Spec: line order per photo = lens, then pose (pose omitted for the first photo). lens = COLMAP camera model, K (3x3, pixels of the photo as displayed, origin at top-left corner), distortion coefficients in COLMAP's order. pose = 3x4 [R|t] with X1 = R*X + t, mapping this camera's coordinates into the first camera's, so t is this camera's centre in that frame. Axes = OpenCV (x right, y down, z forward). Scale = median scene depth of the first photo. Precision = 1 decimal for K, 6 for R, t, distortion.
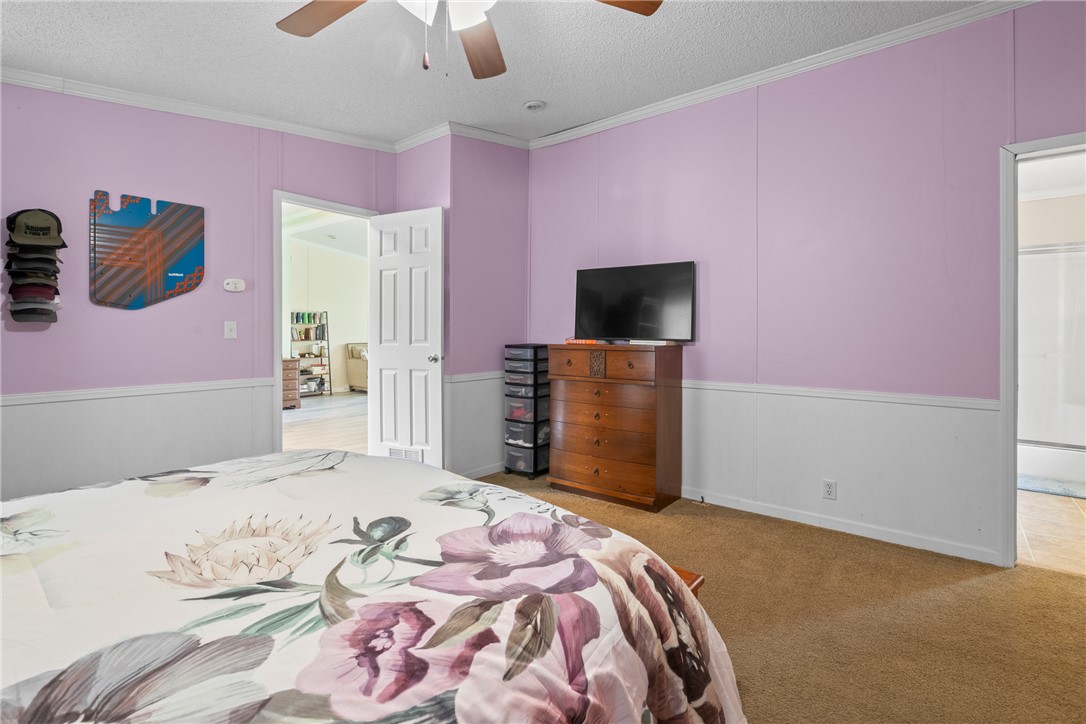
lens RADIAL K [[490.2, 0, 541.1], [0, 490.2, 329.4], [0, 0, 1]] dist [-0.000645, 0.000085]
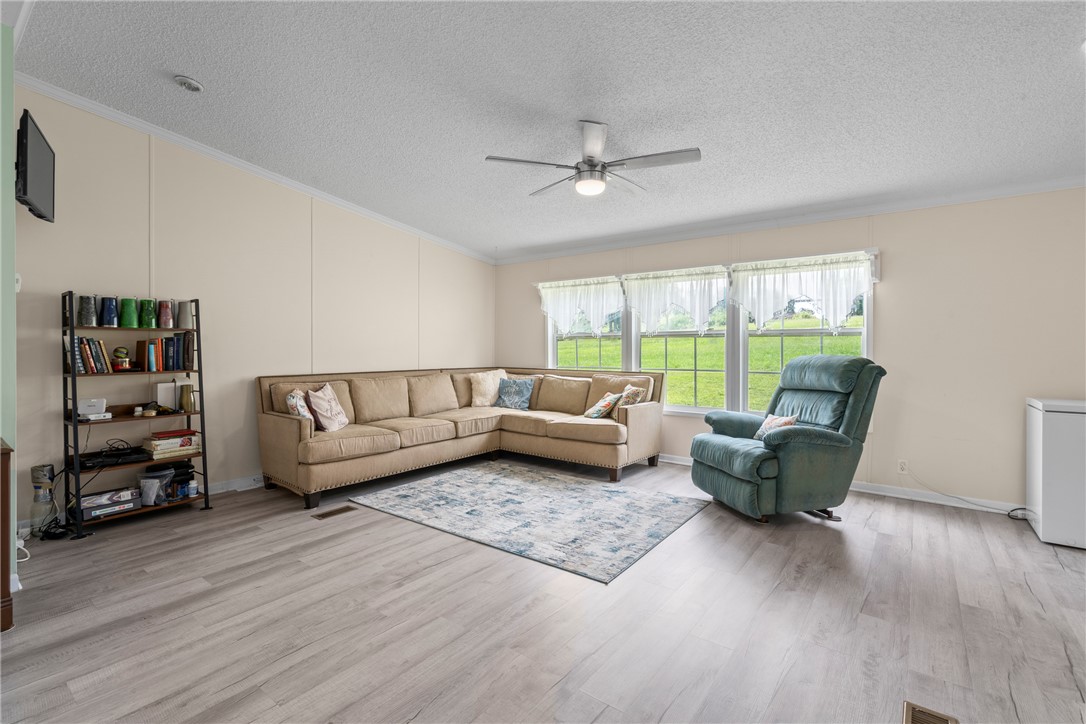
lens RADIAL K [[498.0, 0, 539.9], [0, 498.0, 350.9], [0, 0, 1]] dist [-0.002152, 0.000491]
pose [[0.999987, 0.001607, -0.004755, -0.155292], [-0.001576, 0.999979, 0.006332, 0.002444], [0.004765, -0.006325, 0.999969, 0.598671]]
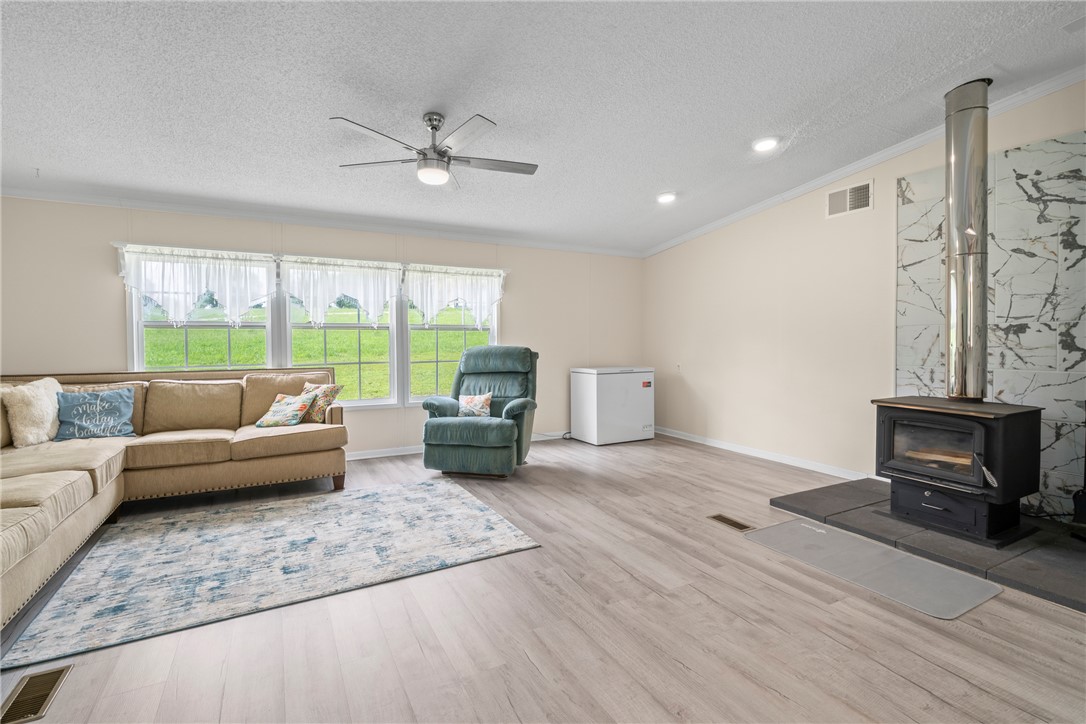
lens RADIAL K [[498.0, 0, 539.9], [0, 498.0, 350.9], [0, 0, 1]] dist [-0.002152, 0.000491]
pose [[0.412967, -0.021806, 0.910485, -0.409479], [0.000796, 0.999722, 0.023582, 0.000807], [-0.910746, -0.009013, 0.412869, 0.745717]]
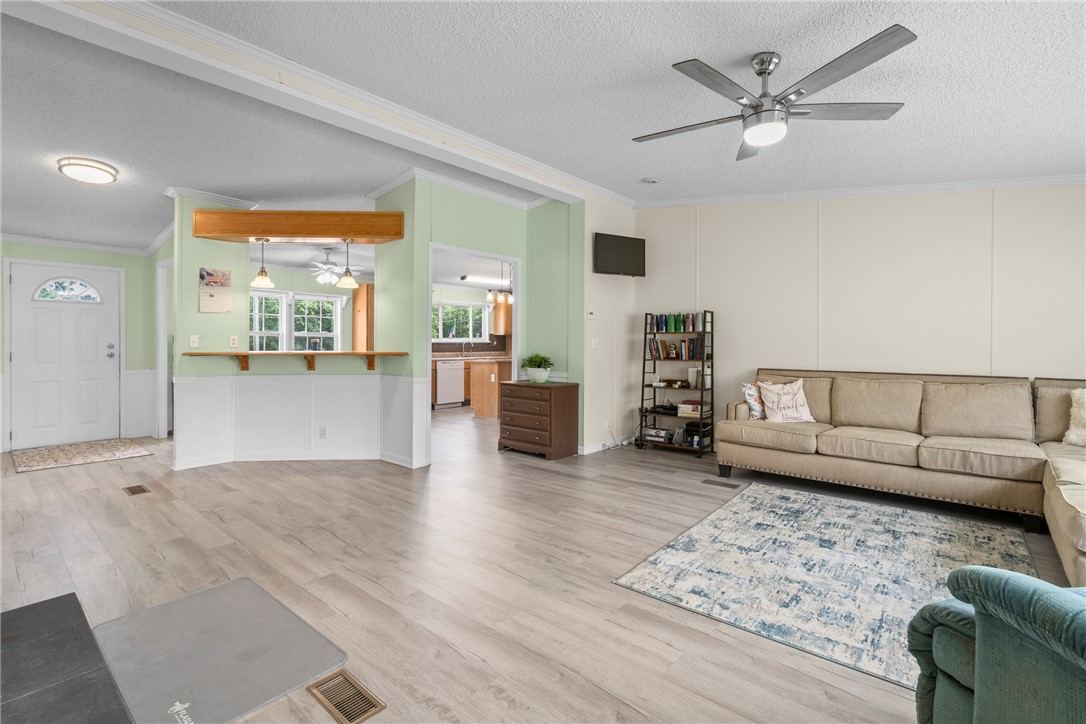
lens RADIAL K [[498.0, 0, 539.9], [0, 498.0, 350.9], [0, 0, 1]] dist [-0.002152, 0.000491]
pose [[-0.061520, 0.016342, -0.997972, 0.158071], [-0.001370, 0.999864, 0.016457, 0.000879], [0.998105, 0.002380, -0.061489, 0.852630]]
